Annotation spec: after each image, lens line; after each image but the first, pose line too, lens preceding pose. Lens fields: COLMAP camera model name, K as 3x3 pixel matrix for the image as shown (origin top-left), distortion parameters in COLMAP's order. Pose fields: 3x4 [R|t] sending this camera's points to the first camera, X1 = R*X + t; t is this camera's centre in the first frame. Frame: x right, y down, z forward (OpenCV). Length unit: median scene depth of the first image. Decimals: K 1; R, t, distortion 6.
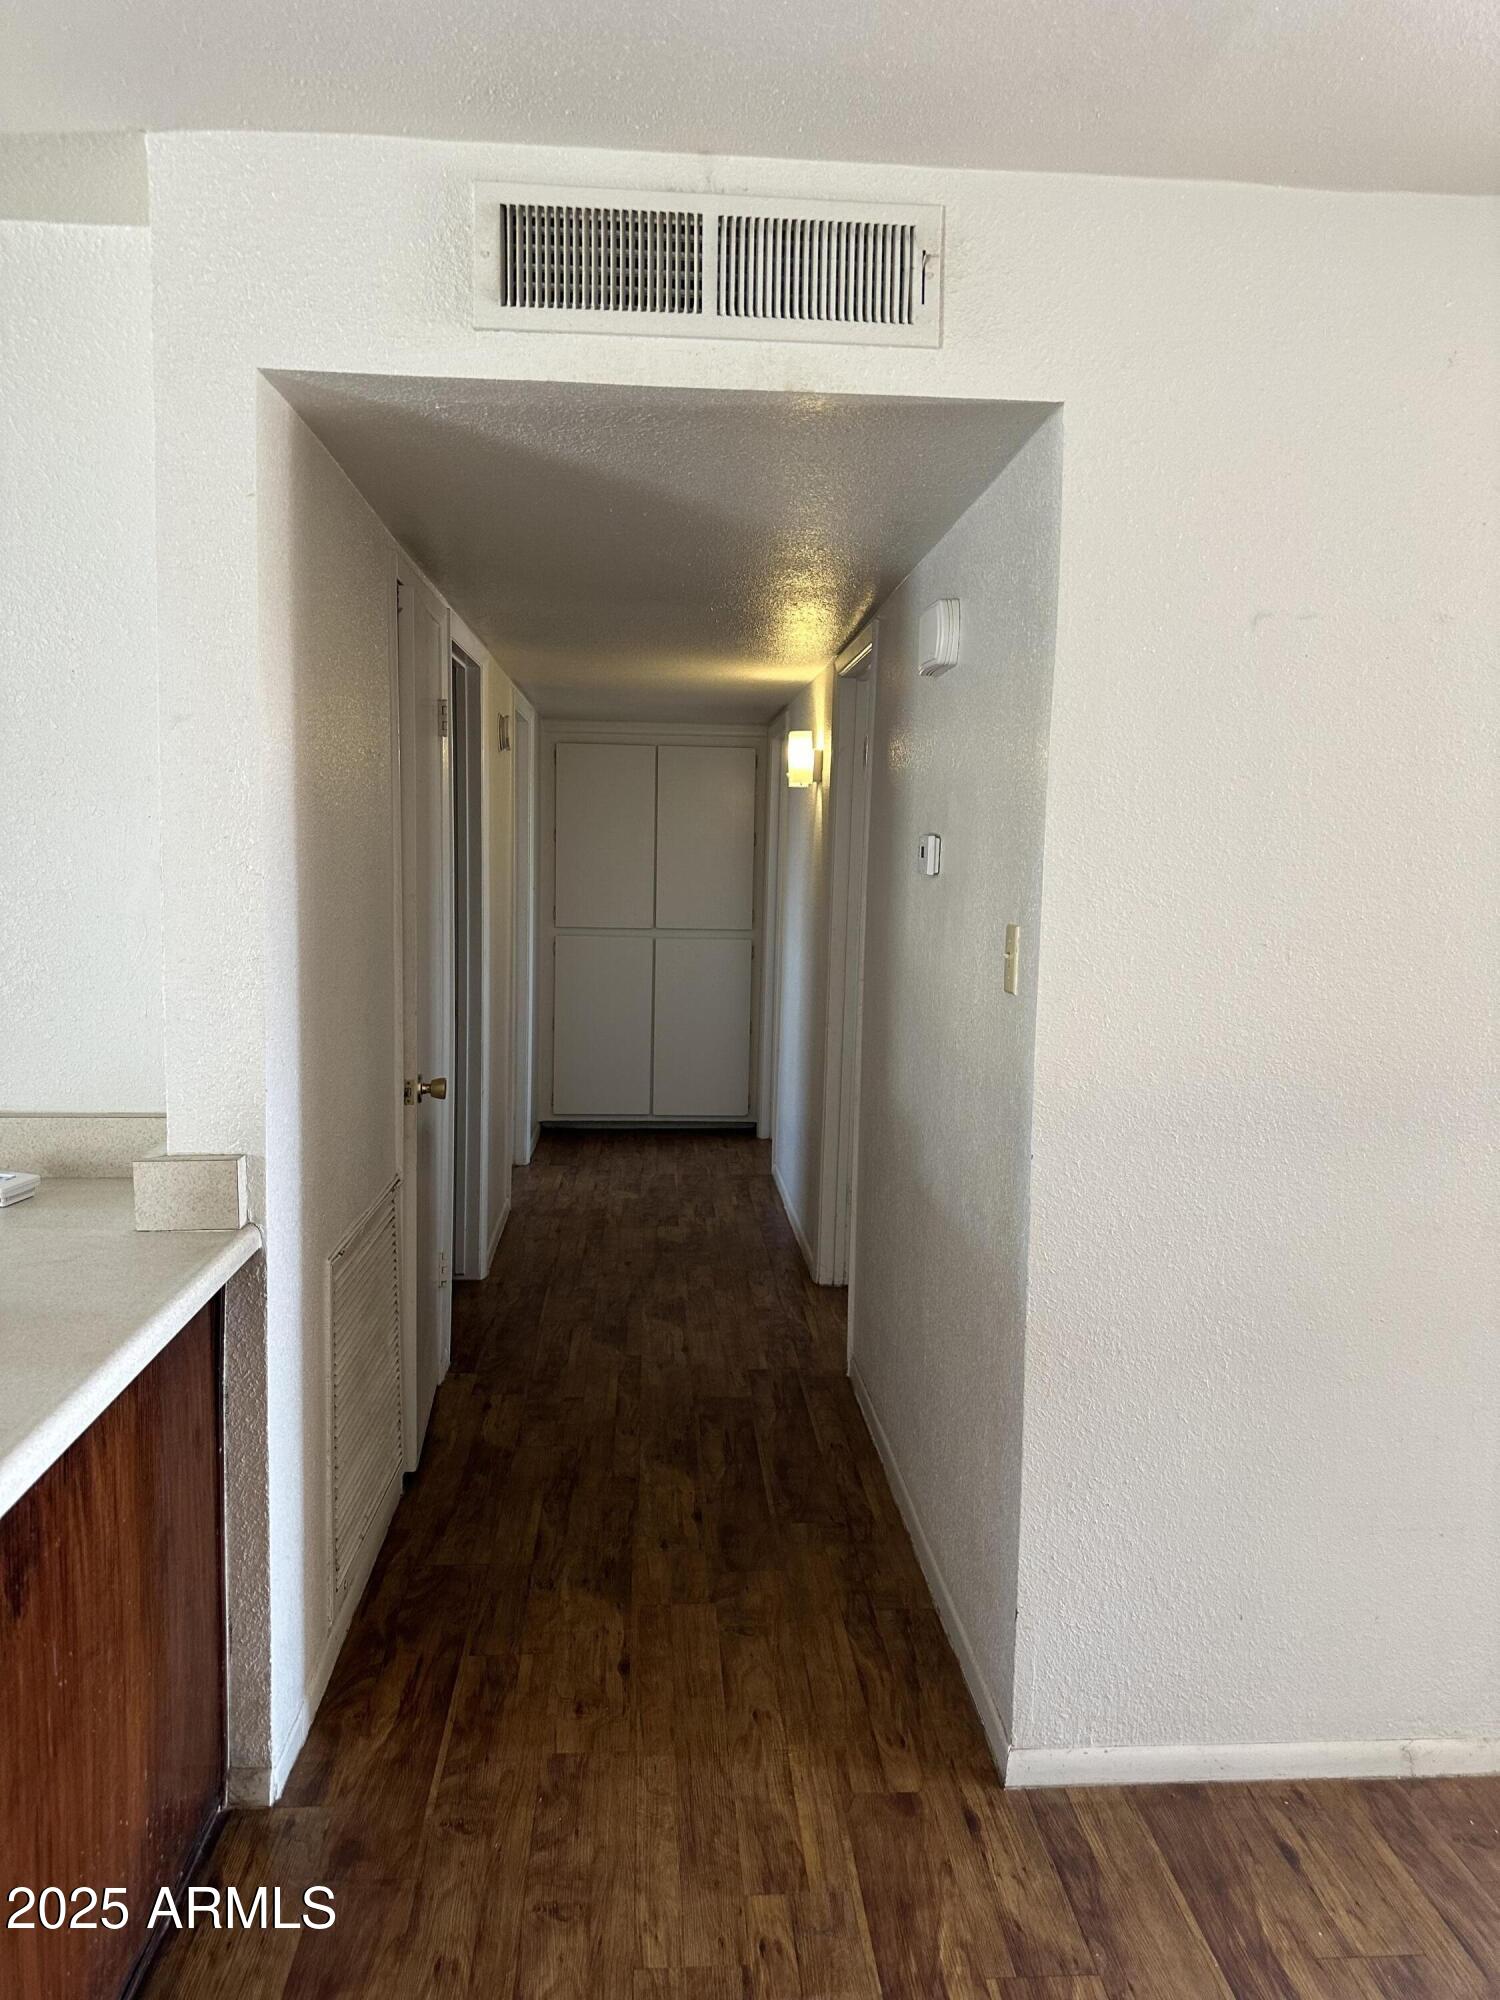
lens RADIAL K [[1420.5, 0, 748.3], [0, 1420.5, 1000.2], [0, 0, 1]] dist [0.012166, 0.002377]
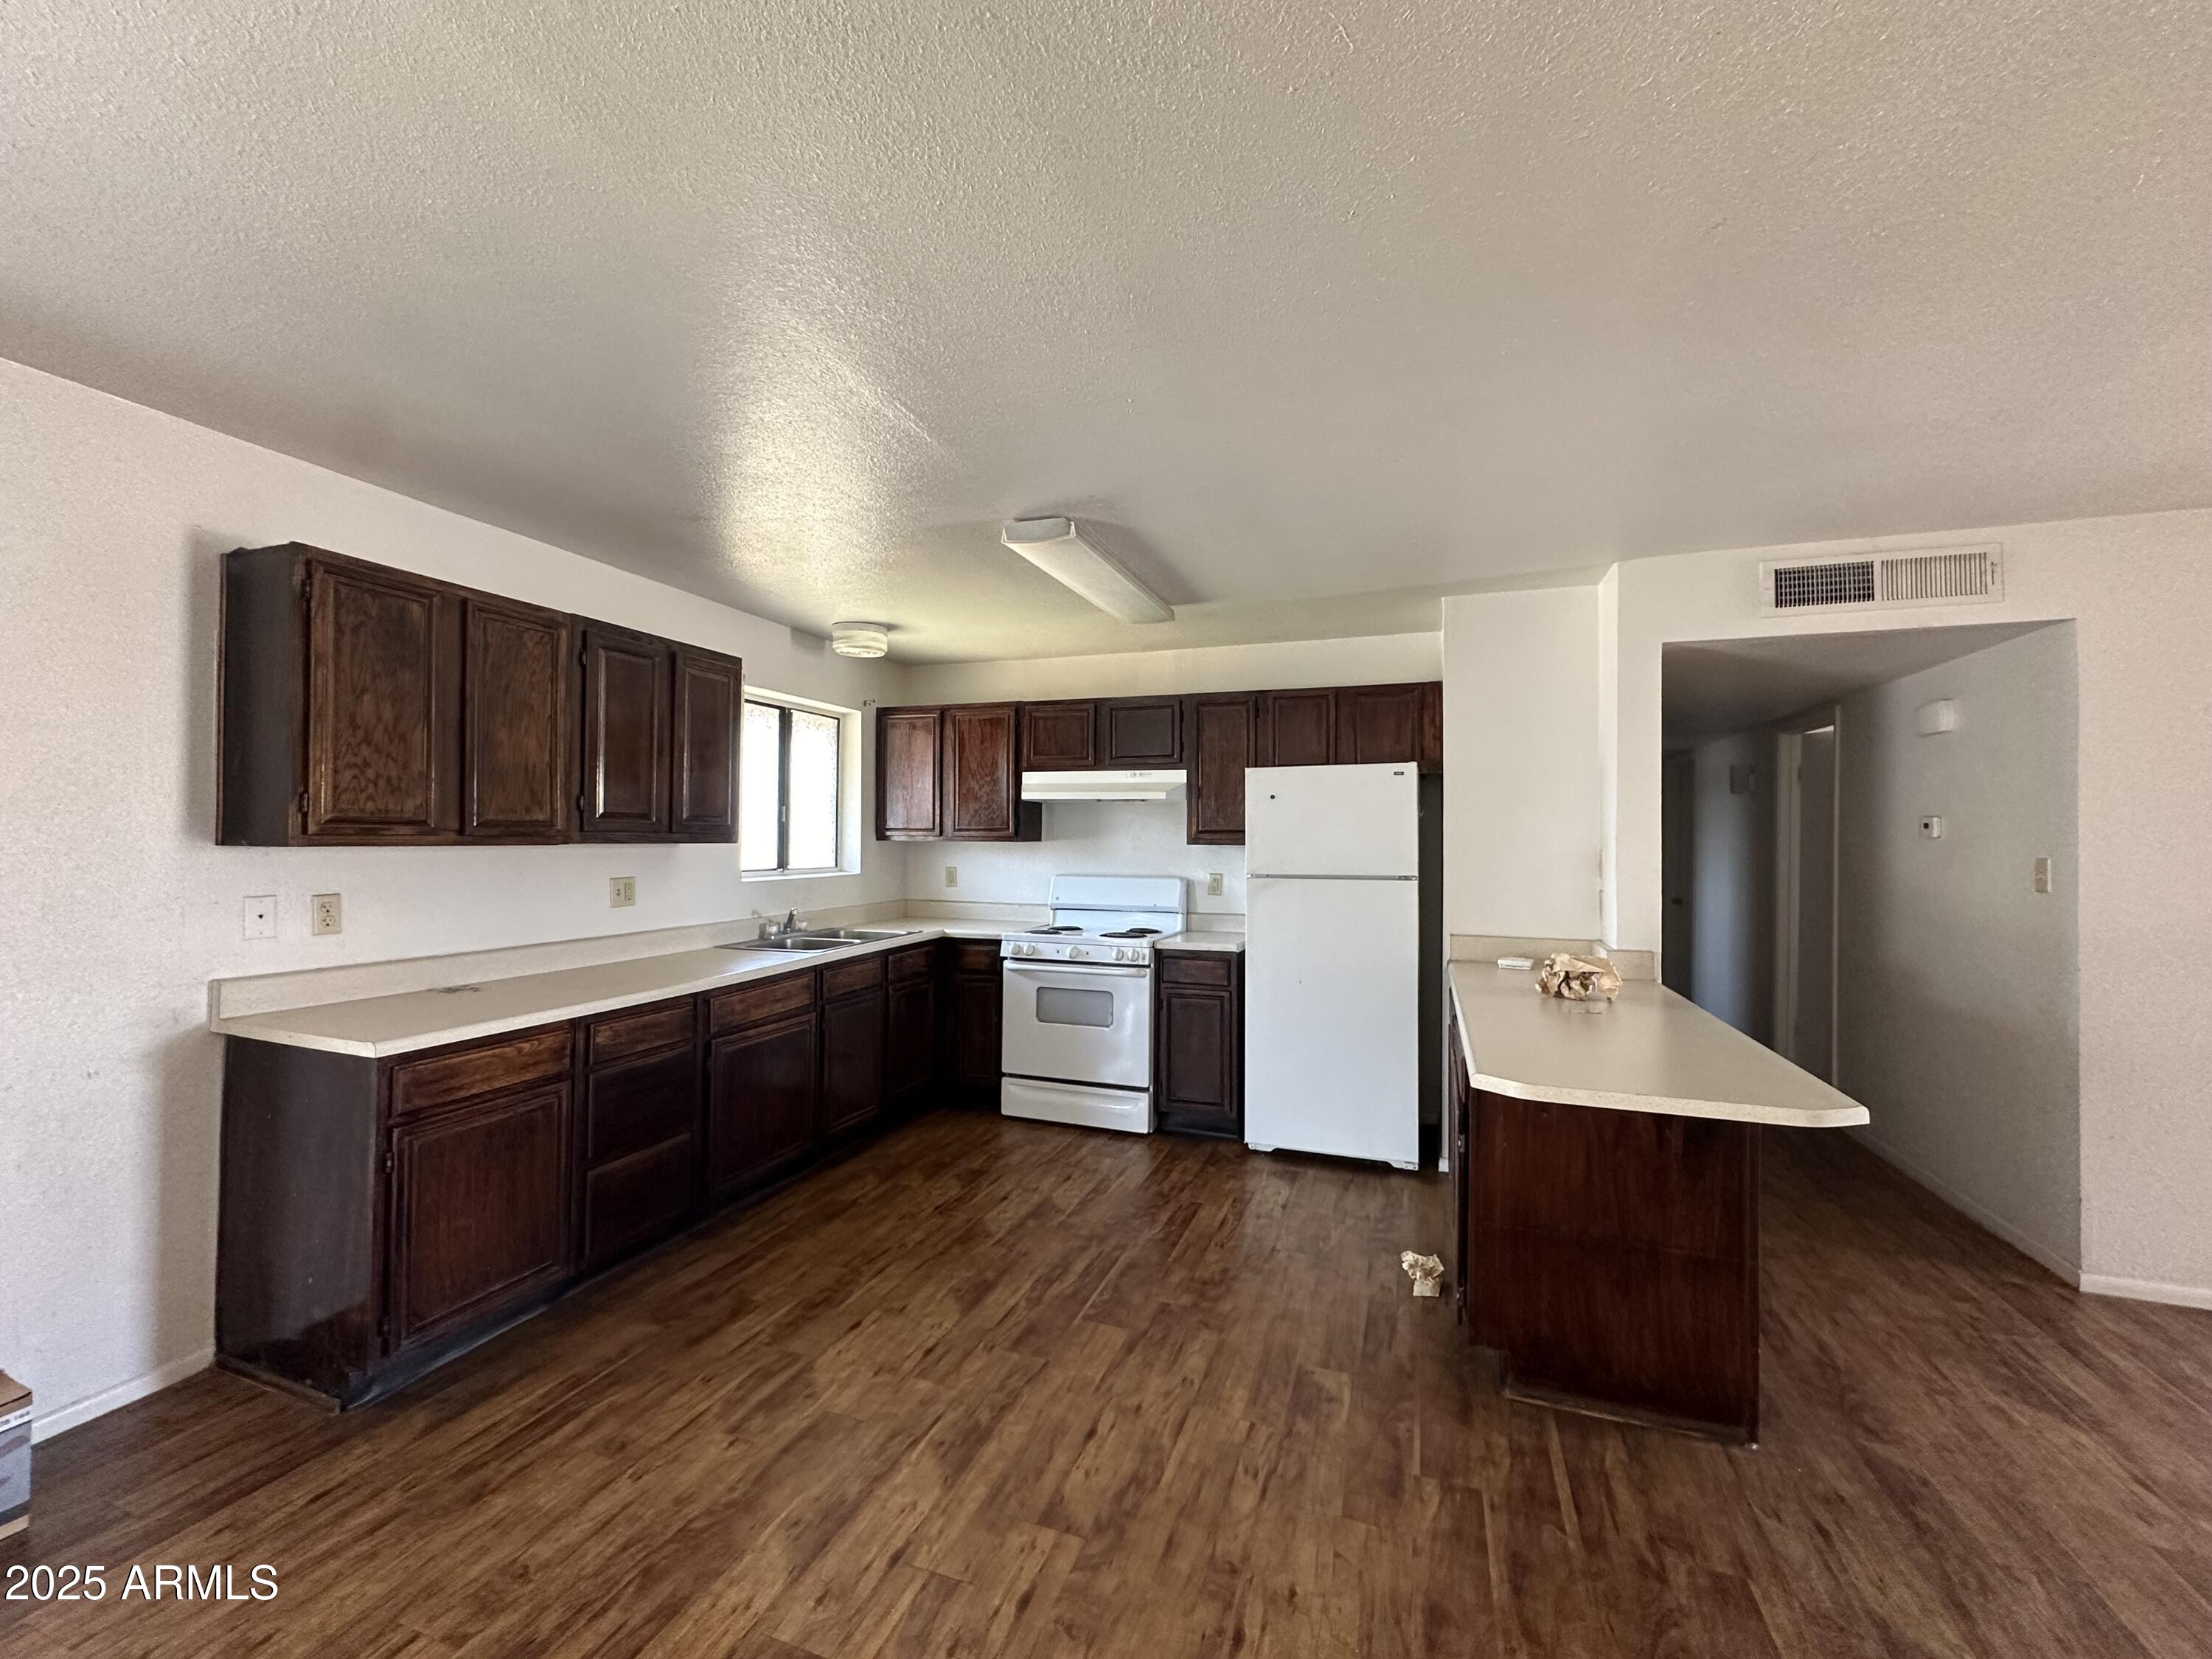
lens RADIAL K [[882.7, 0, 1107.1], [0, 882.7, 830.9], [0, 0, 1]] dist [-0.002233, 0.000232]
pose [[0.916324, -0.016594, -0.400094, -0.618799], [-0.028769, 0.993831, -0.107107, 0.094476], [0.399403, 0.109655, 0.910194, -0.802342]]
